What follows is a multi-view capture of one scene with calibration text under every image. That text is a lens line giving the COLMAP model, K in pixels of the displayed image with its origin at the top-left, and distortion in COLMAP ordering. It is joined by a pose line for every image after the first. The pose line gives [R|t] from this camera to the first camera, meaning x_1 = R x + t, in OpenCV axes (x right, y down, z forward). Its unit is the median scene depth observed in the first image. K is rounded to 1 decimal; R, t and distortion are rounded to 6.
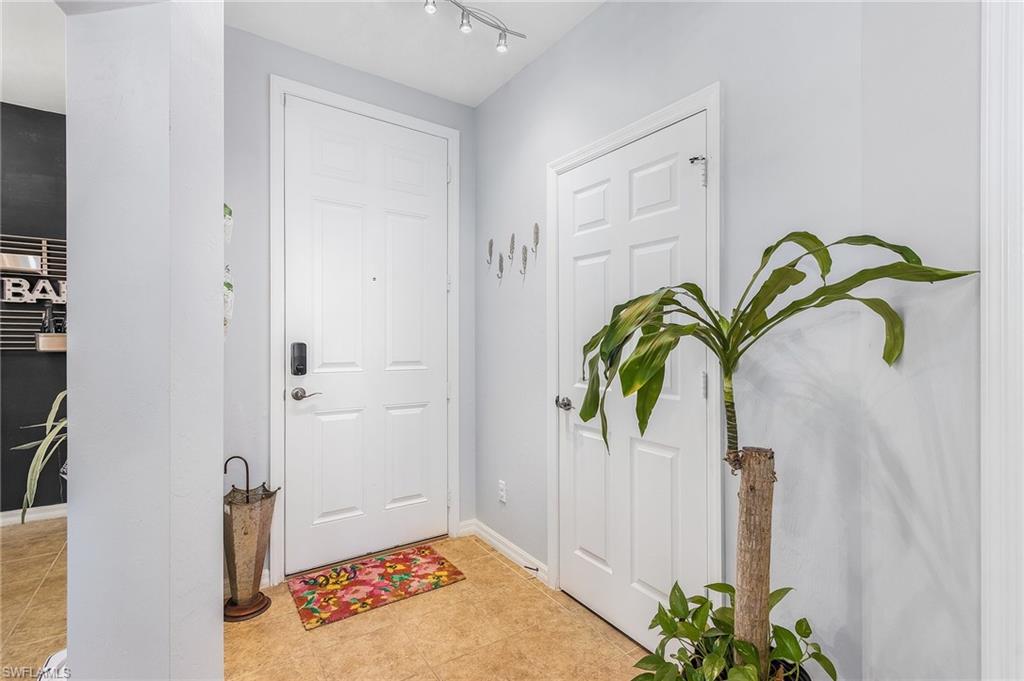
lens RADIAL K [[464.0, 0, 514.3], [0, 464.0, 343.3], [0, 0, 1]] dist [0.002412, 0.000355]
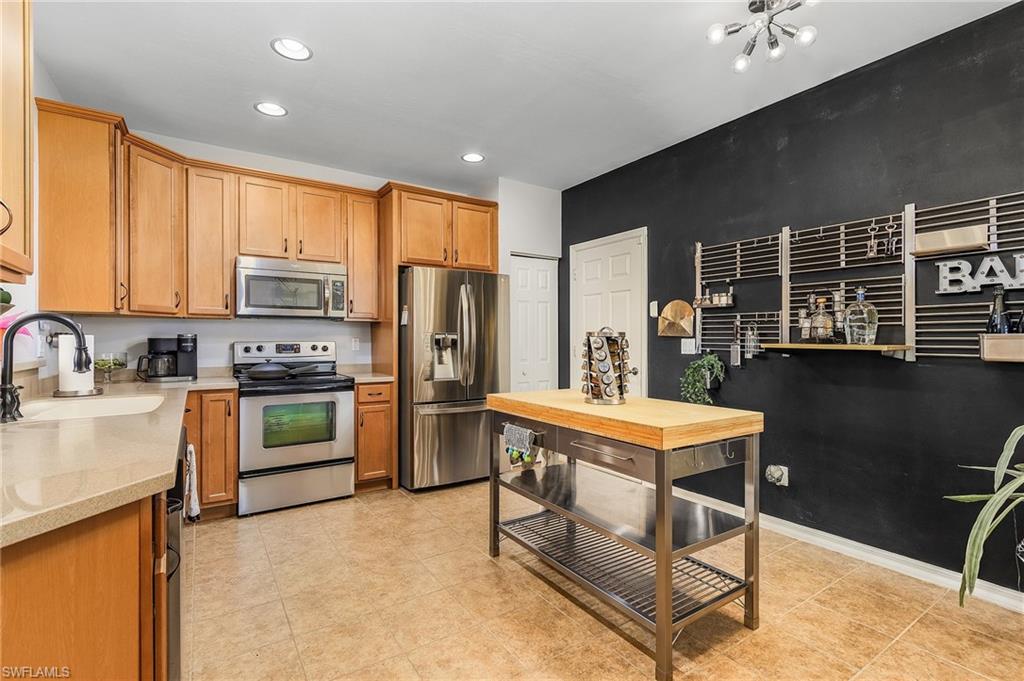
lens RADIAL K [[464.0, 0, 514.3], [0, 464.0, 343.3], [0, 0, 1]] dist [0.002412, 0.000355]
pose [[-0.021651, -0.004091, -0.999757, -0.313881], [-0.004761, 0.999981, -0.003989, -0.001780], [0.999754, 0.004674, -0.021670, 0.315659]]
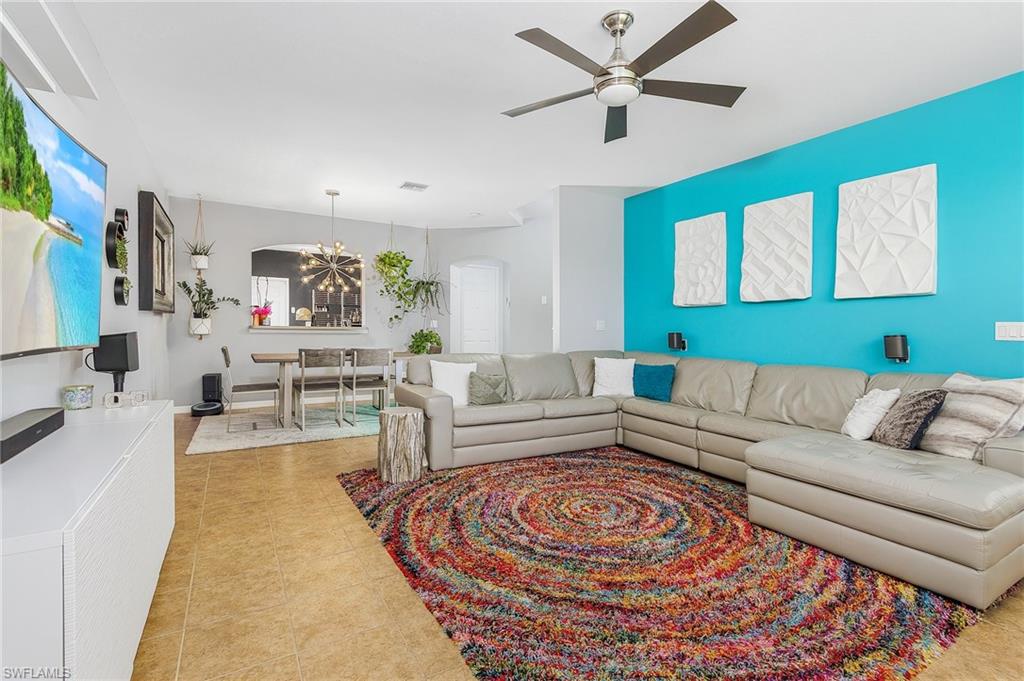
lens RADIAL K [[469.2, 0, 515.9], [0, 469.2, 328.0], [0, 0, 1]] dist [0.003407, 0.000206]
pose [[0.998714, 0.000902, -0.050685, 0.189459], [-0.001599, 0.999905, -0.013724, 0.070363], [0.050667, 0.013788, 0.998620, -2.589690]]
